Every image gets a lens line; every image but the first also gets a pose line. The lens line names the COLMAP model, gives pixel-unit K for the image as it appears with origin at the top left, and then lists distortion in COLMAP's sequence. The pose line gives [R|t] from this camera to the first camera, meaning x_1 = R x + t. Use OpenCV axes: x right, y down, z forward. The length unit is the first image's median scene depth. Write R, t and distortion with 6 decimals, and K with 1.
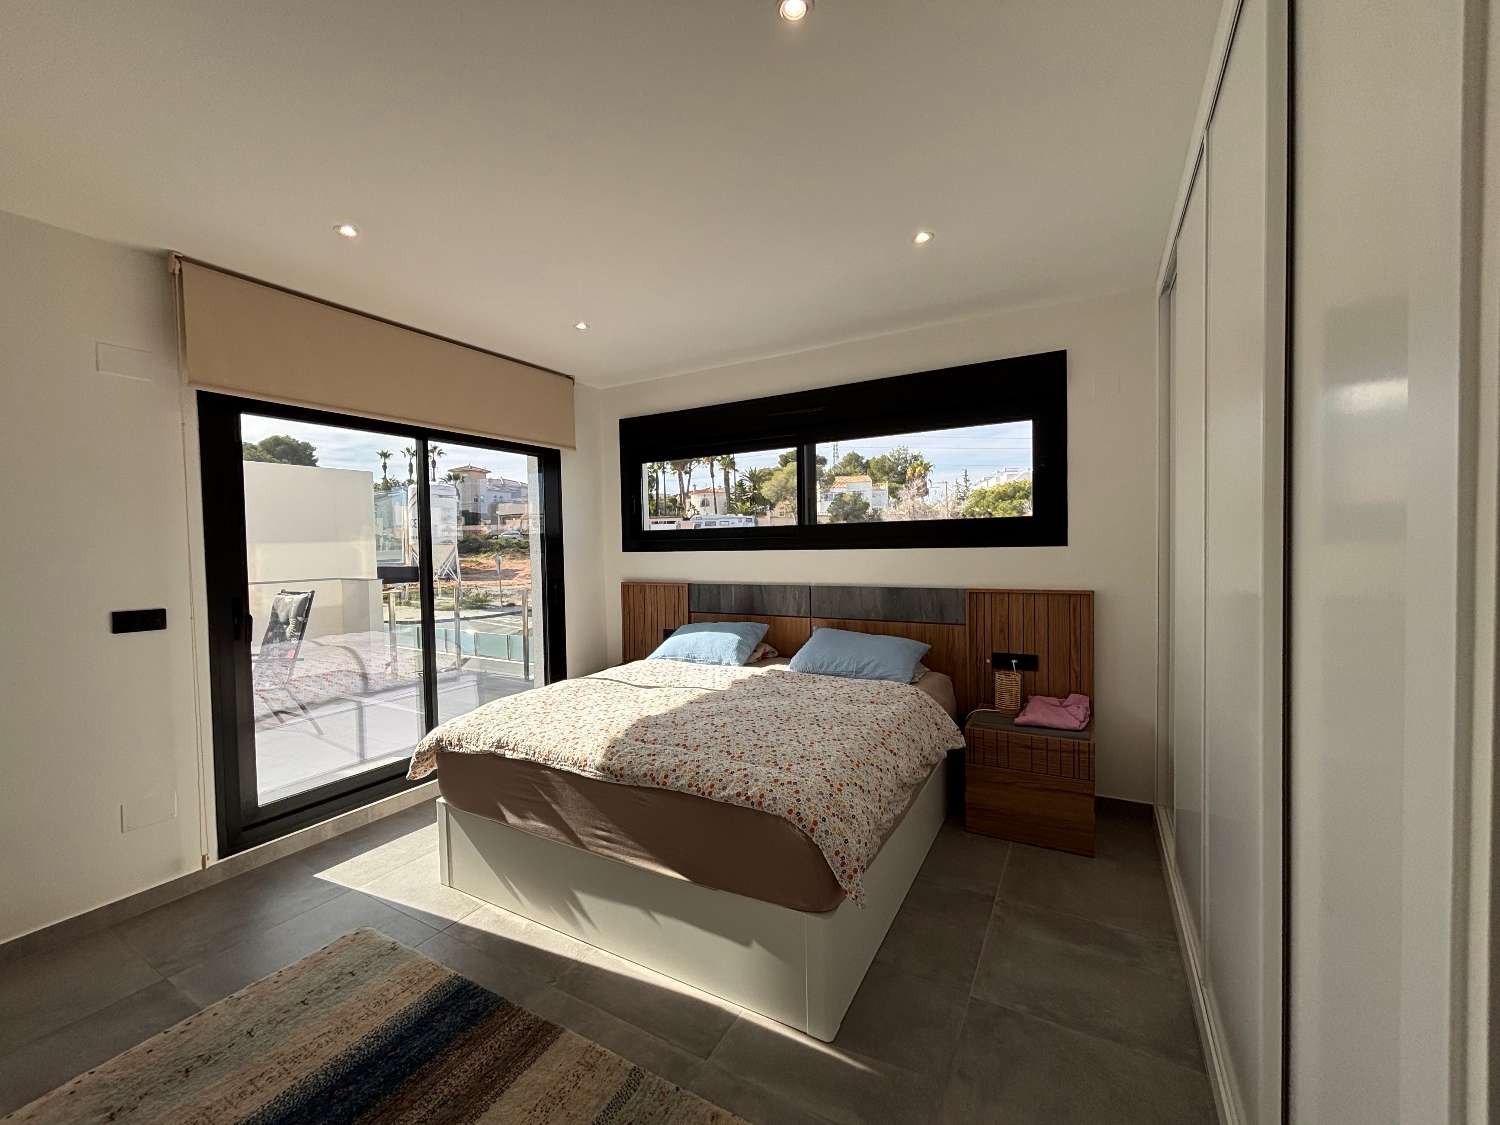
lens RADIAL K [[604.5, 0, 745.0], [0, 604.5, 561.7], [0, 0, 1]] dist [0.002250, 0.000150]
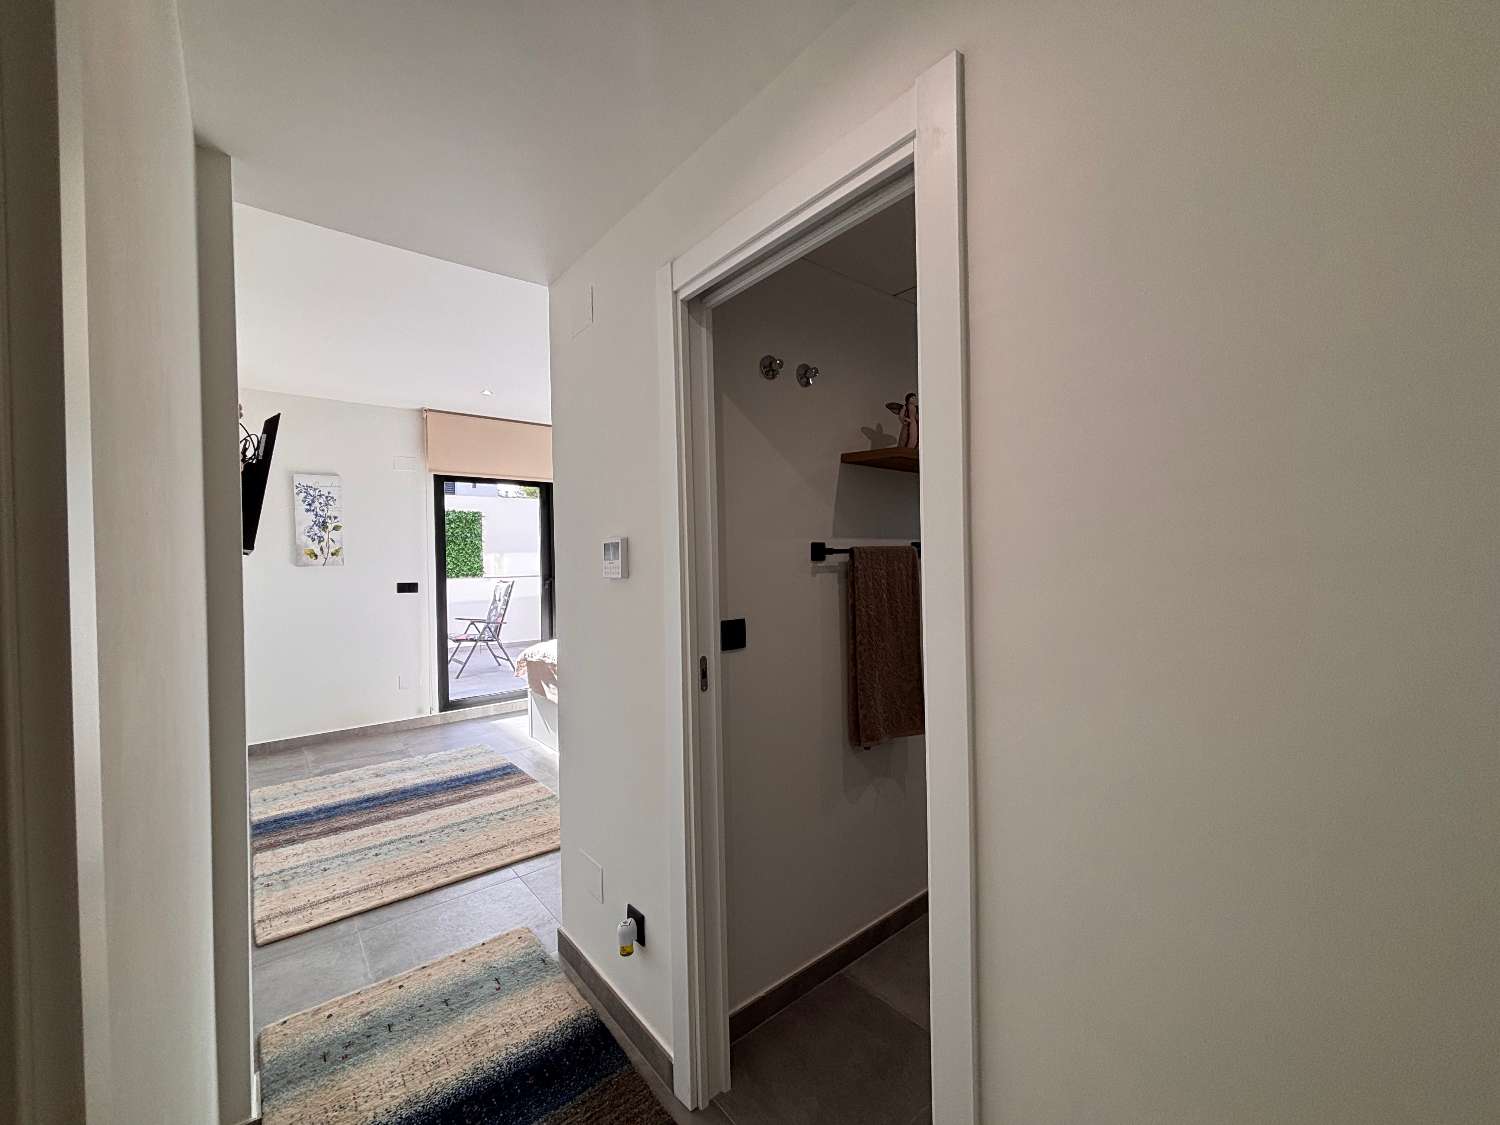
lens RADIAL K [[604.5, 0, 737.7], [0, 604.5, 561.0], [0, 0, 1]] dist [0.002250, 0.000150]
pose [[0.932279, 0.006493, -0.361682, 0.527553], [-0.012123, 0.999838, -0.013298, 0.013535], [0.361538, 0.016782, 0.932206, -0.343841]]
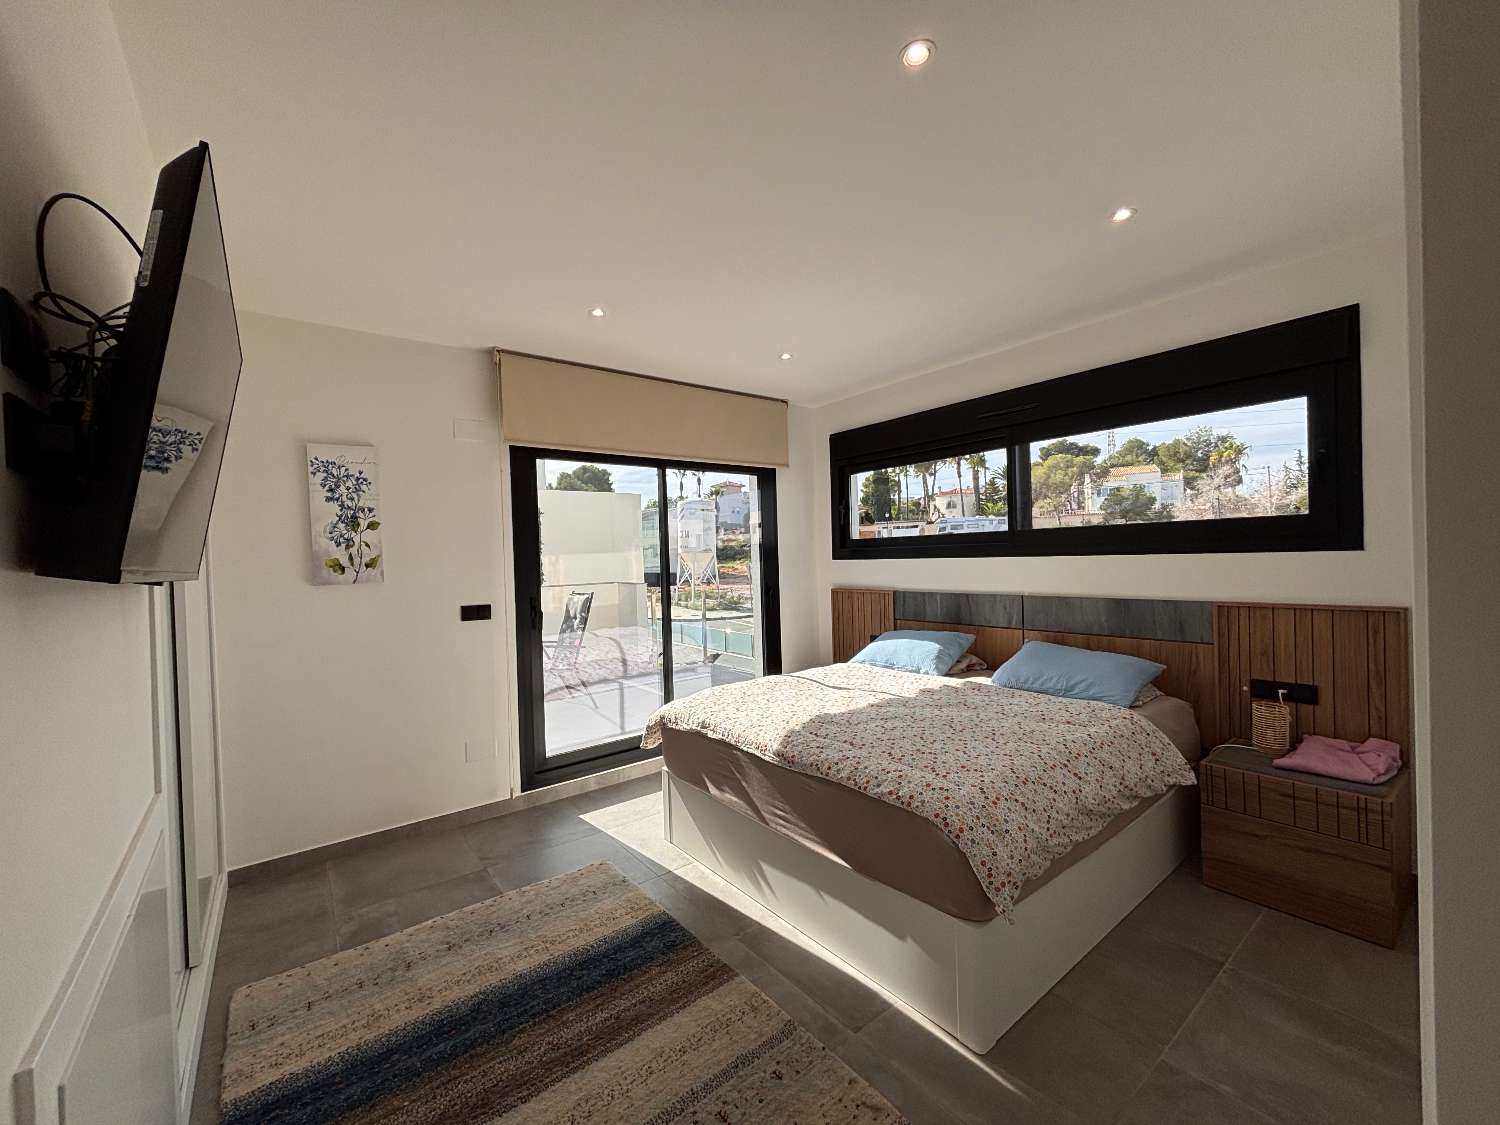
lens RADIAL K [[604.5, 0, 747.2], [0, 604.5, 560.0], [0, 0, 1]] dist [0.002250, 0.000150]
pose [[0.922826, -0.005660, -0.385175, 0.081380], [0.001309, 0.999932, -0.011557, -0.004493], [0.385214, 0.010161, 0.922771, -0.036394]]
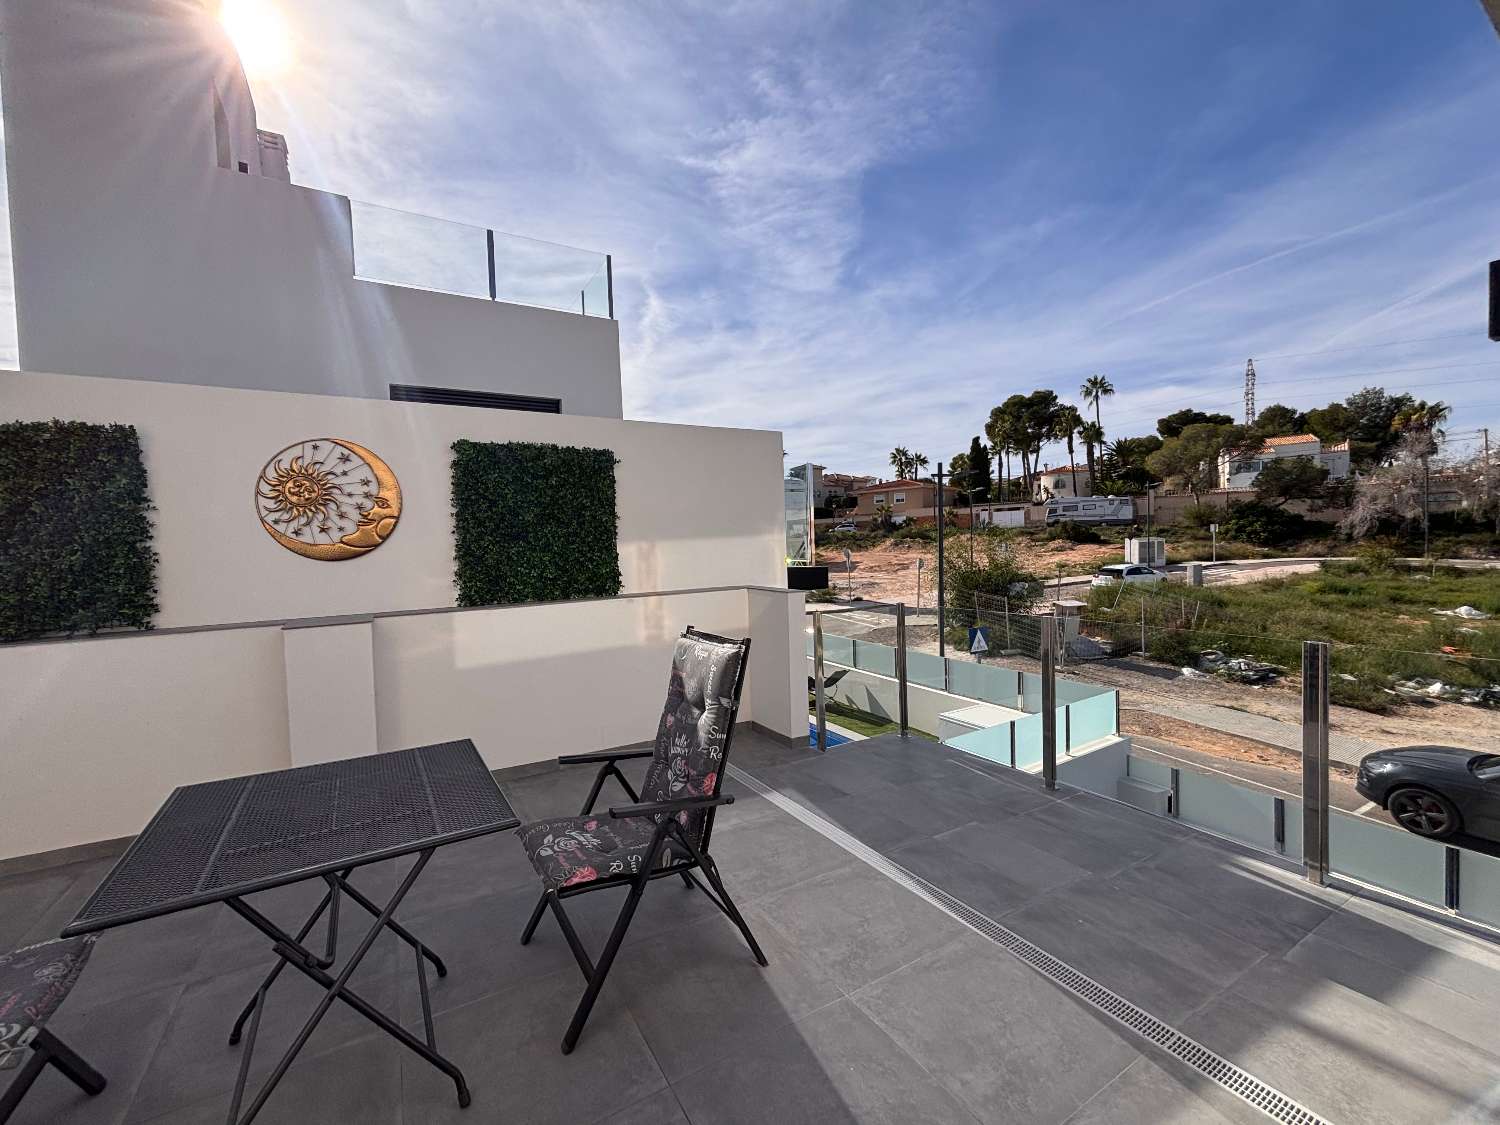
lens RADIAL K [[604.5, 0, 747.5], [0, 604.5, 564.0], [0, 0, 1]] dist [0.002250, 0.000150]
pose [[0.868816, 0.006846, -0.495088, -0.630949], [0.002456, 0.999833, 0.018135, -0.021502], [0.495129, -0.016972, 0.868654, 0.783911]]
